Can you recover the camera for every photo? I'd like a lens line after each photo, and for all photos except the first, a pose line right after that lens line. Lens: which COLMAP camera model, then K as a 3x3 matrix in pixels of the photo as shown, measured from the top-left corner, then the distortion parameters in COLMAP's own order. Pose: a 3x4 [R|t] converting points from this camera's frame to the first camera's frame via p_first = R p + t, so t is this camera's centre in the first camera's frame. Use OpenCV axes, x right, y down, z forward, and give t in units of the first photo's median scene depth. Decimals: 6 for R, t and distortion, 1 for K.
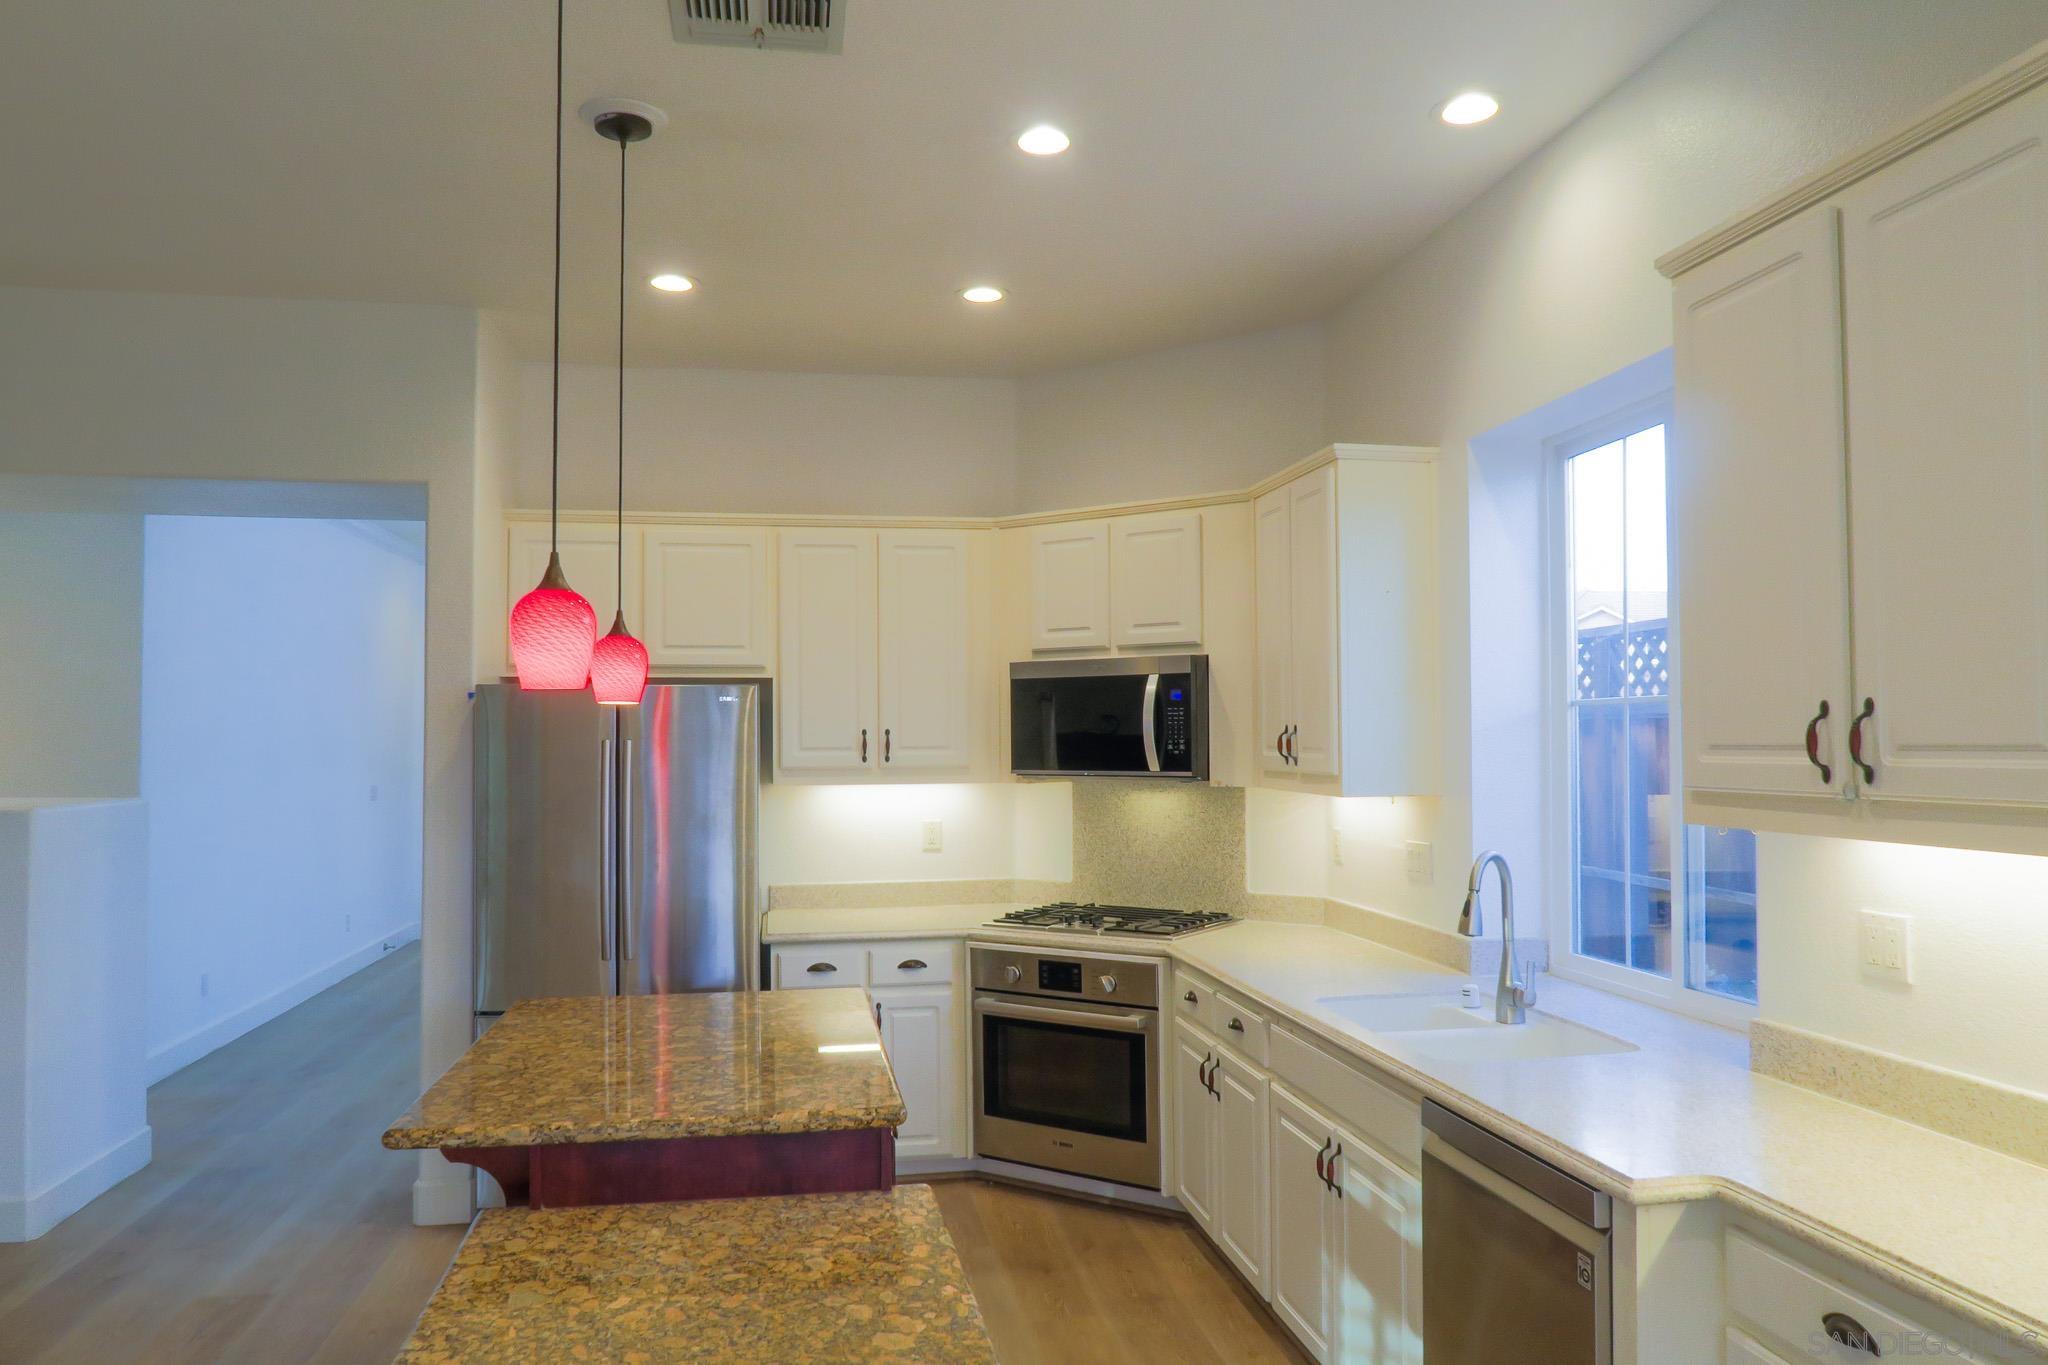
lens RADIAL K [[1406.2, 0, 1036.7], [0, 1406.2, 689.1], [0, 0, 1]] dist [-0.031483, 0.010260]
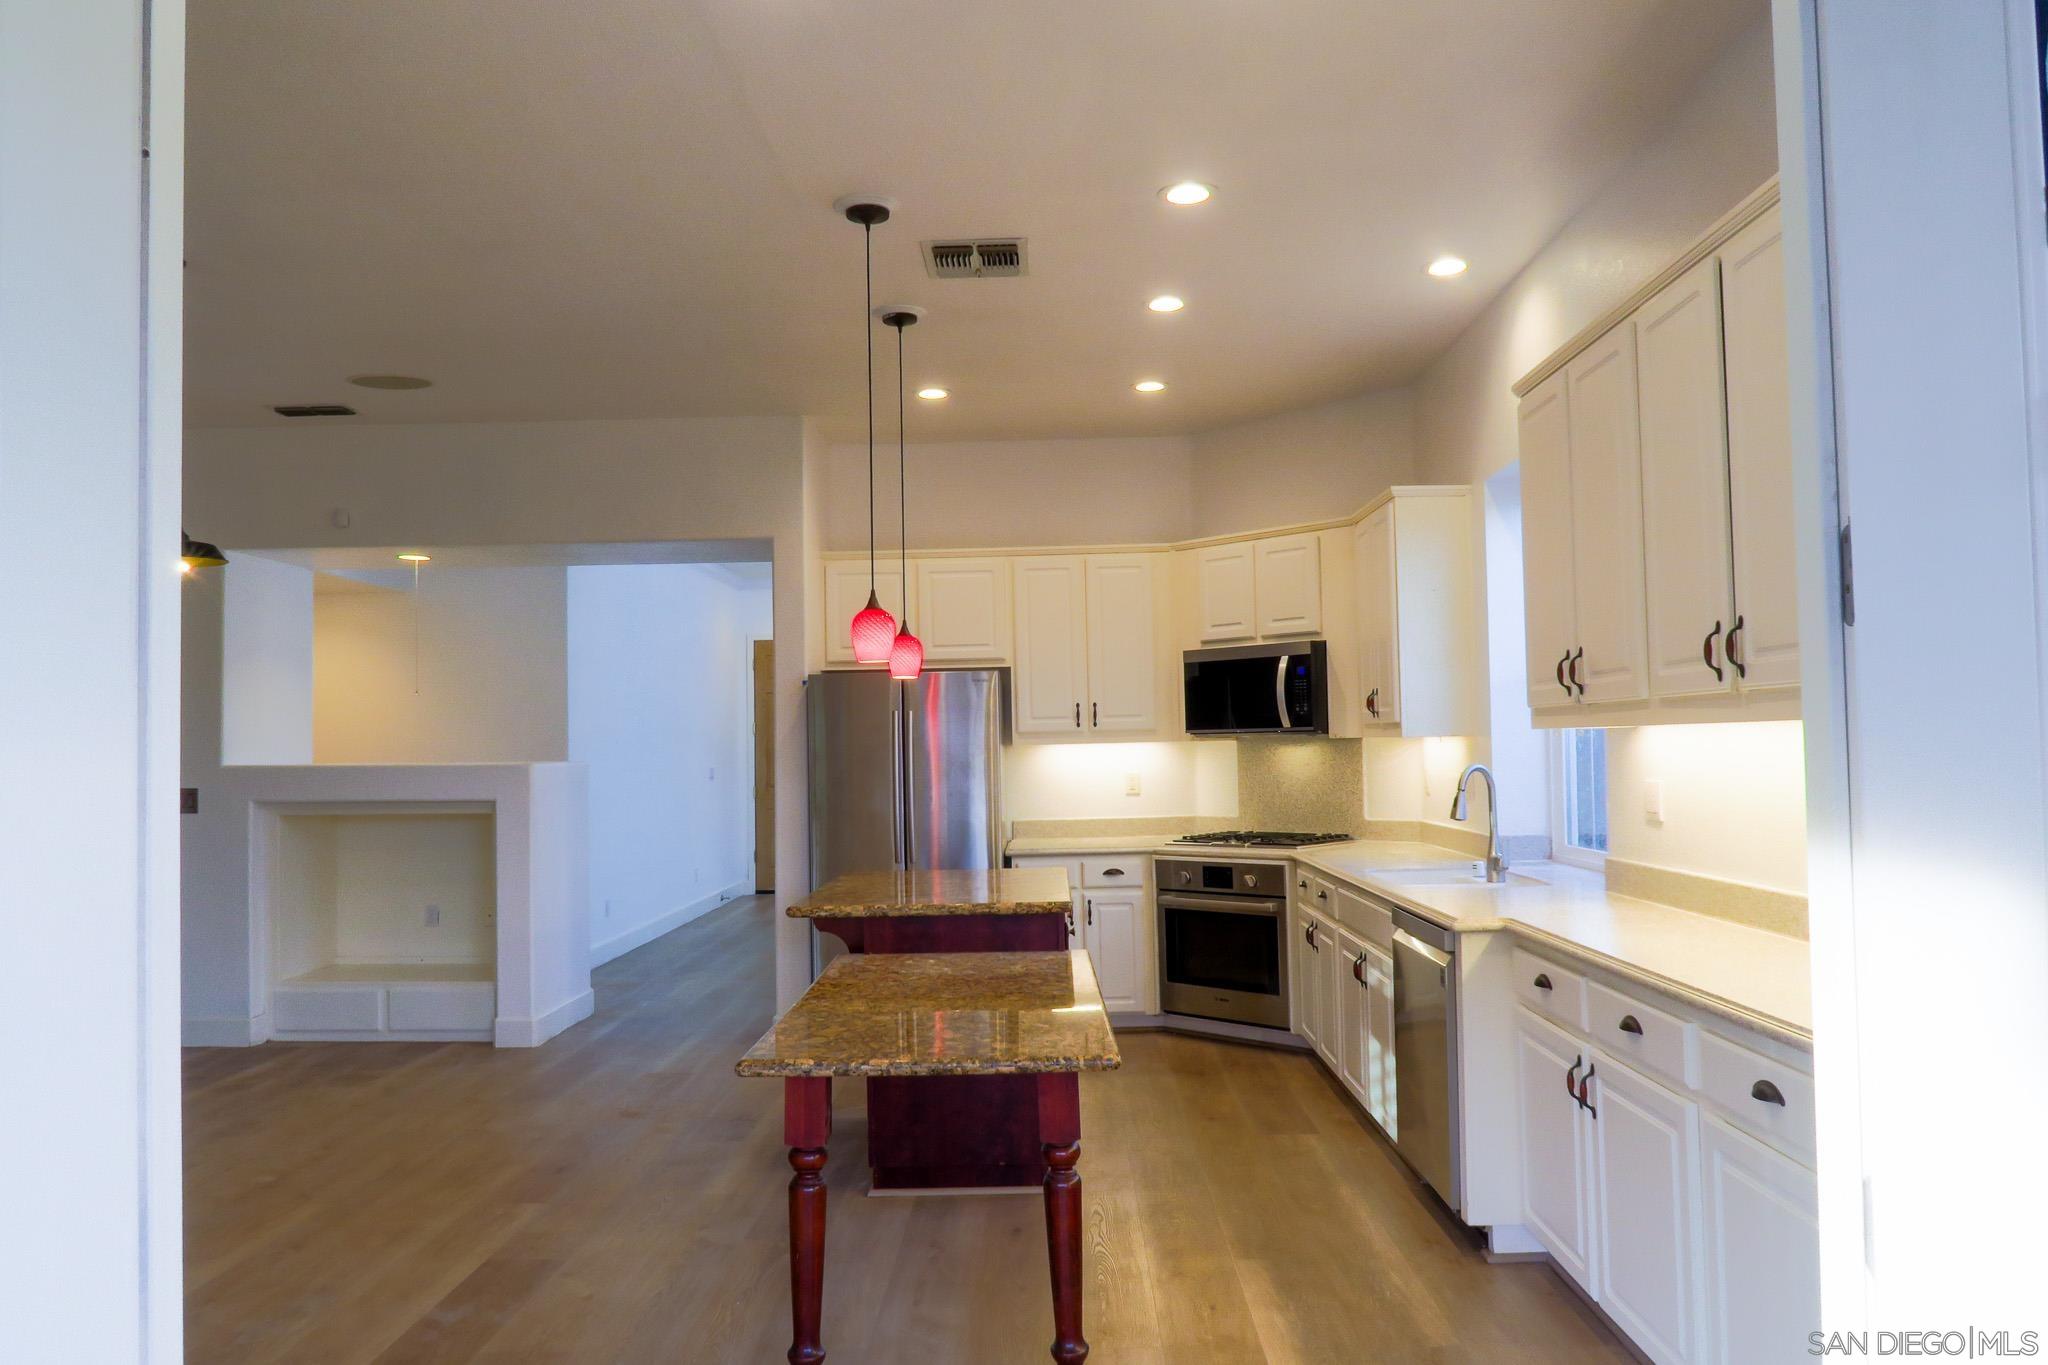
lens RADIAL K [[1406.2, 0, 1035.9], [0, 1406.2, 681.5], [0, 0, 1]] dist [-0.031483, 0.010260]
pose [[0.981620, -0.023220, -0.189428, 0.110600], [0.021671, 0.999713, -0.010246, 0.024320], [0.189611, 0.005953, 0.981841, -0.397068]]
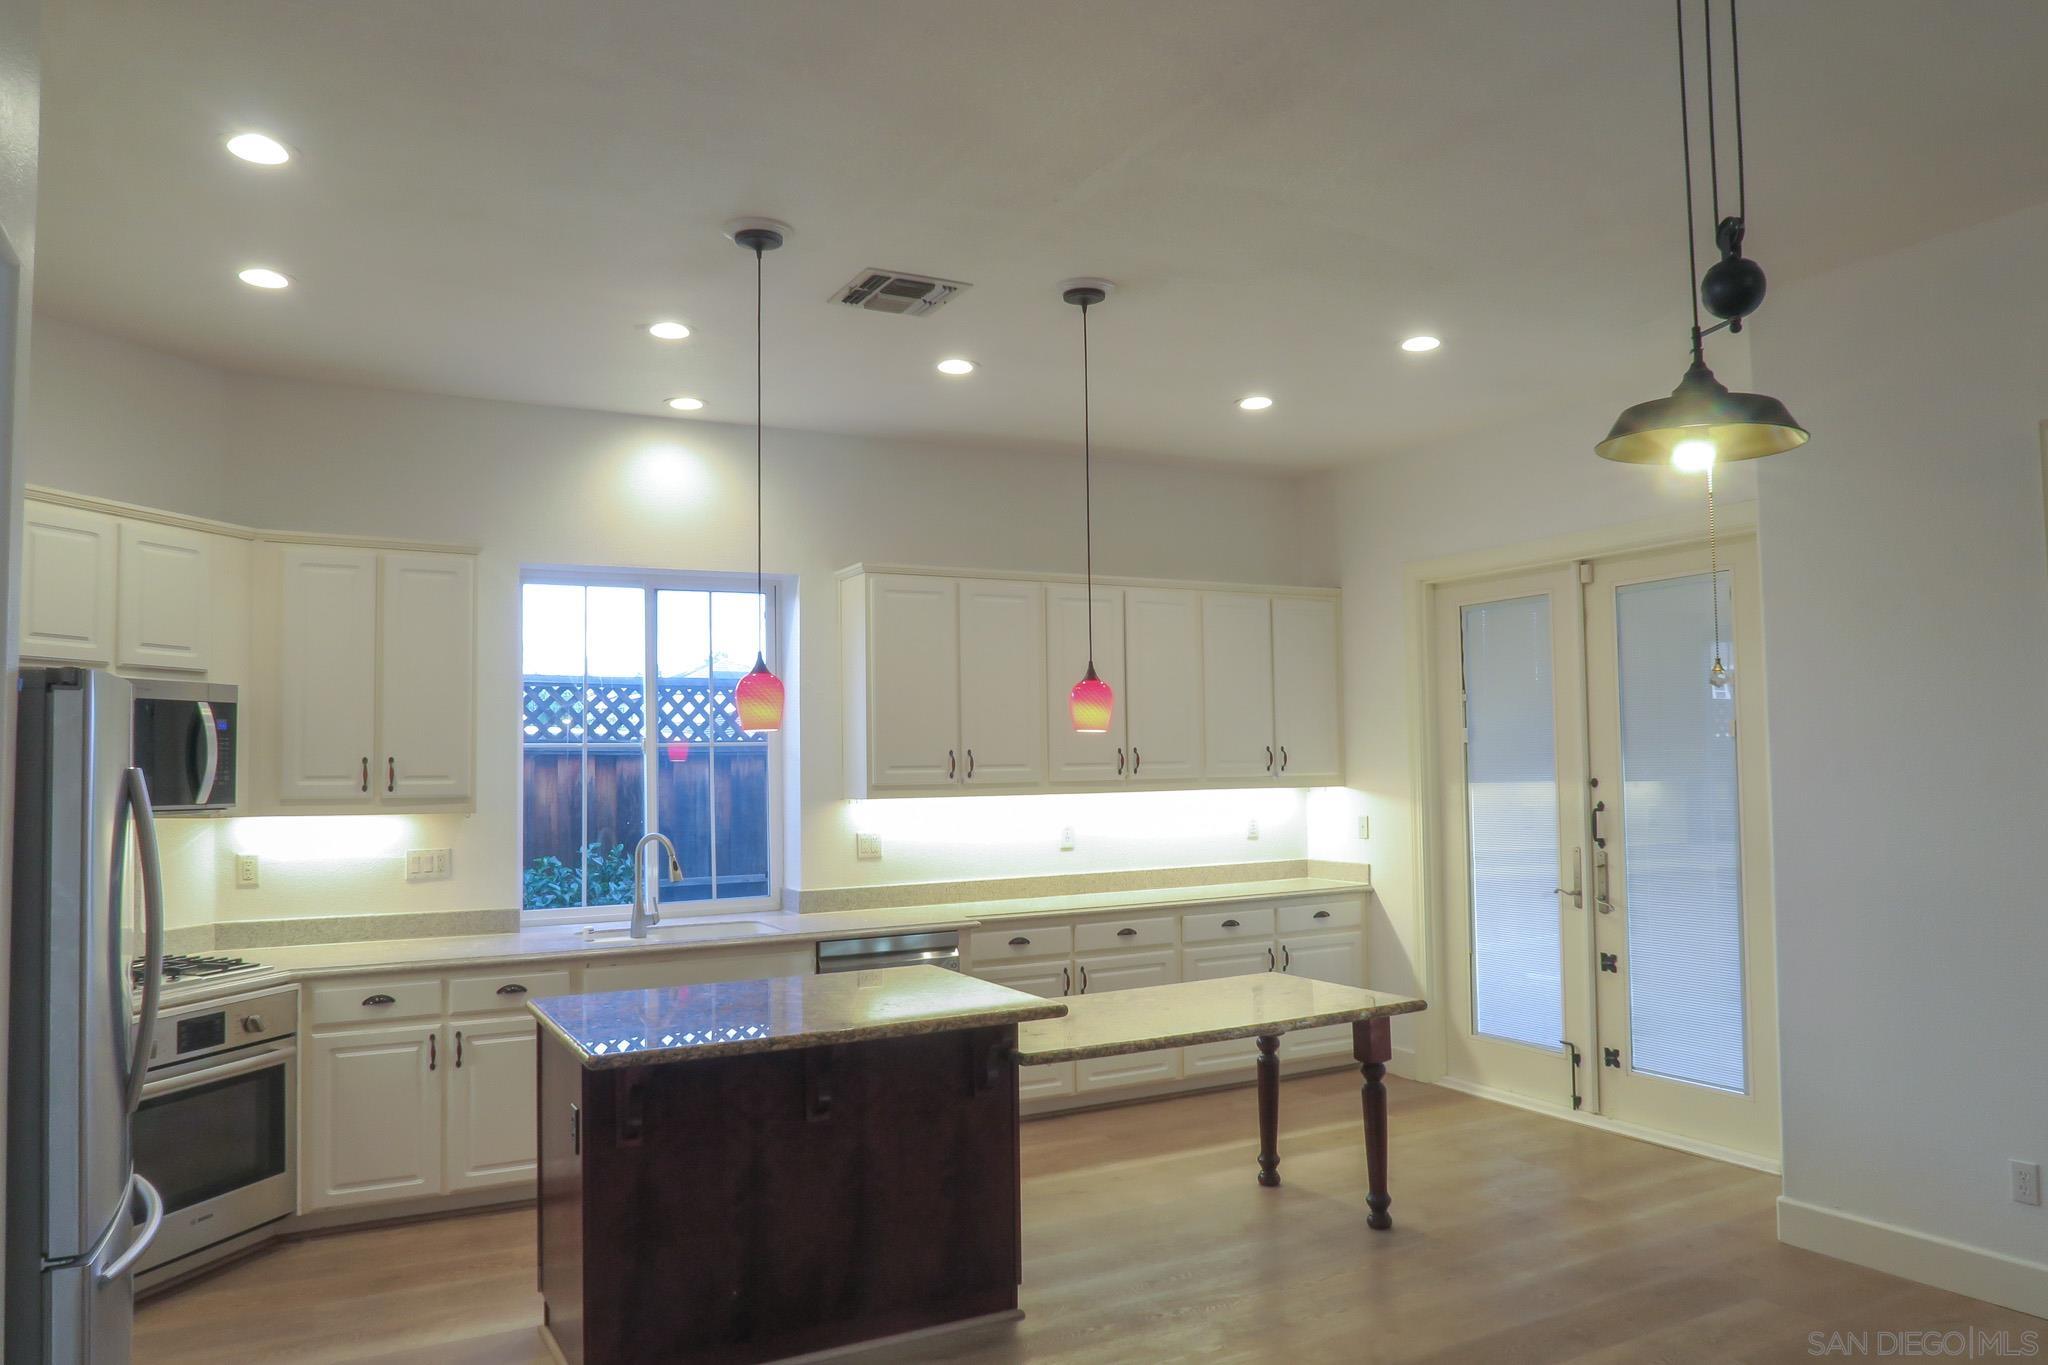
lens RADIAL K [[1406.2, 0, 1017.1], [0, 1406.2, 691.0], [0, 0, 1]] dist [-0.031483, 0.010260]
pose [[-0.305112, 0.059353, 0.950465, -1.046198], [-0.019529, 0.997456, -0.068557, 0.038170], [-0.952116, -0.039479, -0.303177, 0.812025]]
